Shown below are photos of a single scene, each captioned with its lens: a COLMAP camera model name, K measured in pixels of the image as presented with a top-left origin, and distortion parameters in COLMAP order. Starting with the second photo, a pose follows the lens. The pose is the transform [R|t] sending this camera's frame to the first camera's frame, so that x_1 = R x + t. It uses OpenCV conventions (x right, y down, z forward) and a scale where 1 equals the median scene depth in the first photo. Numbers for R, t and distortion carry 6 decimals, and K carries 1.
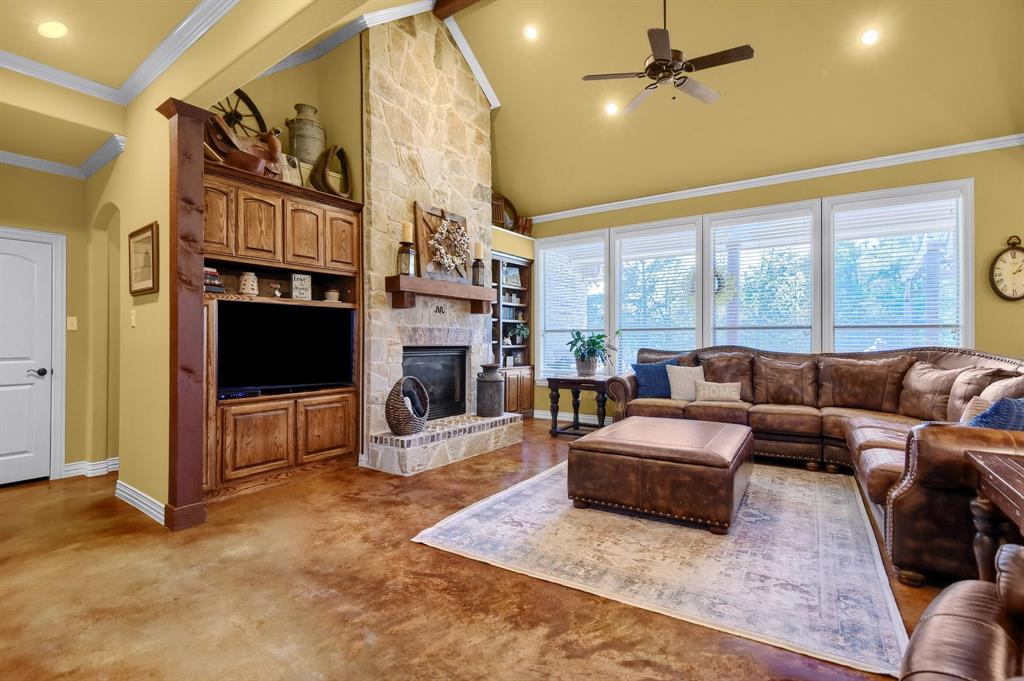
lens RADIAL K [[468.6, 0, 517.4], [0, 468.6, 347.9], [0, 0, 1]] dist [-0.006437, -0.003812]
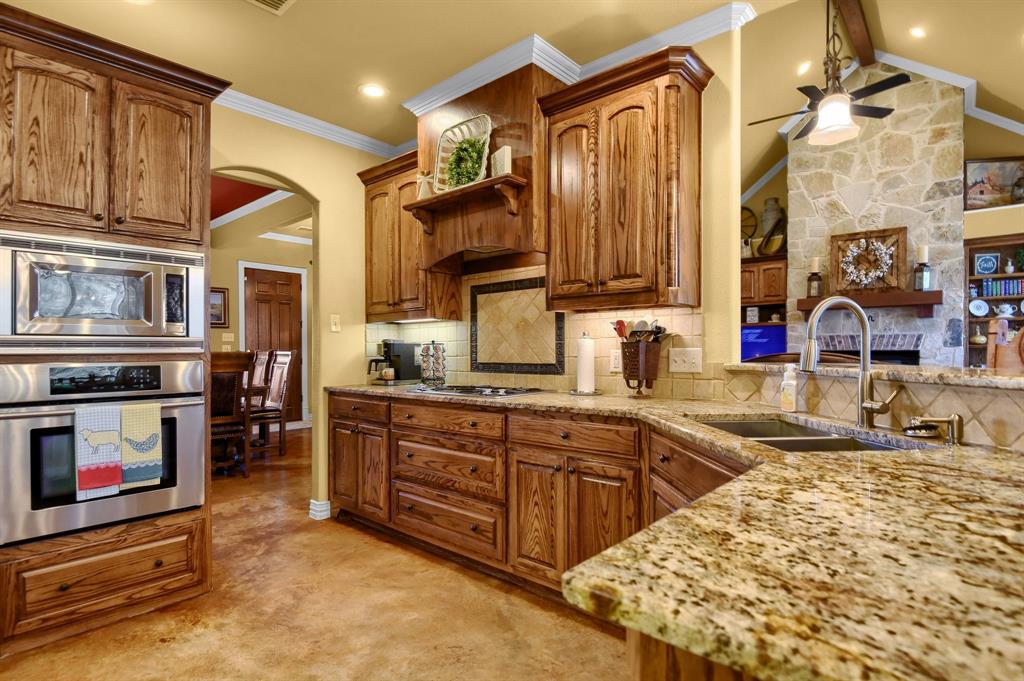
lens RADIAL K [[527.5, 0, 508.2], [0, 527.5, 345.1], [0, 0, 1]] dist [-0.001590, -0.006369]
pose [[-0.106192, -0.005596, -0.994330, 1.568361], [-0.006191, 0.999969, -0.004967, -0.006266], [0.994326, 0.005628, -0.106223, 0.343512]]
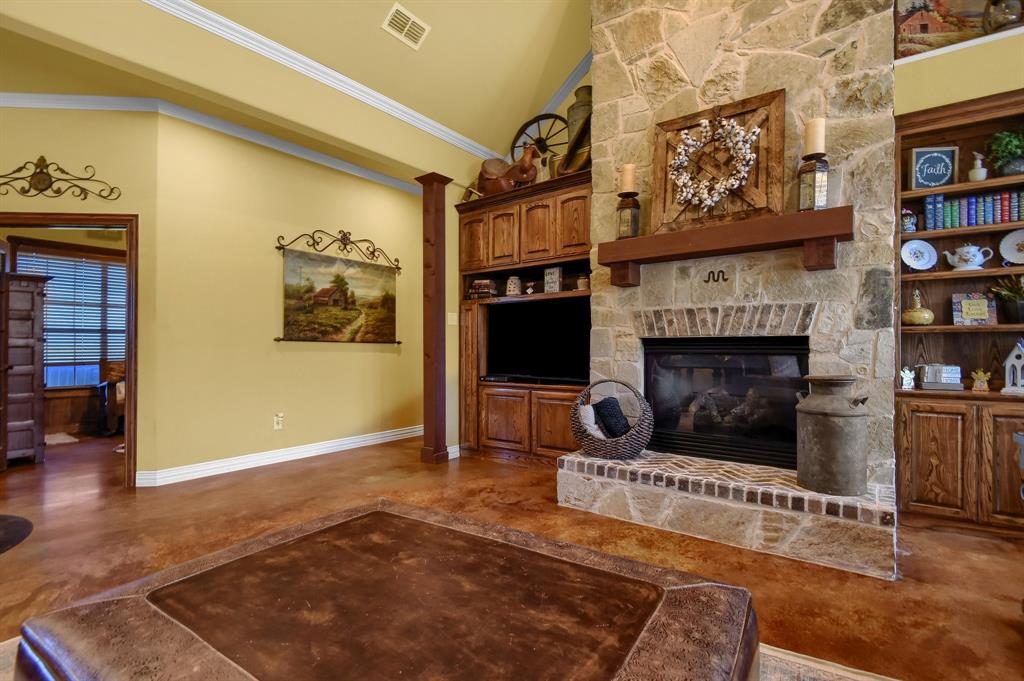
lens RADIAL K [[468.6, 0, 519.3], [0, 468.6, 344.7], [0, 0, 1]] dist [-0.006437, -0.003812]
pose [[-0.029421, 0.001171, -0.999566, 0.569268], [-0.003216, 0.999994, 0.001266, 0.007310], [0.999562, 0.003252, -0.029418, 0.997533]]
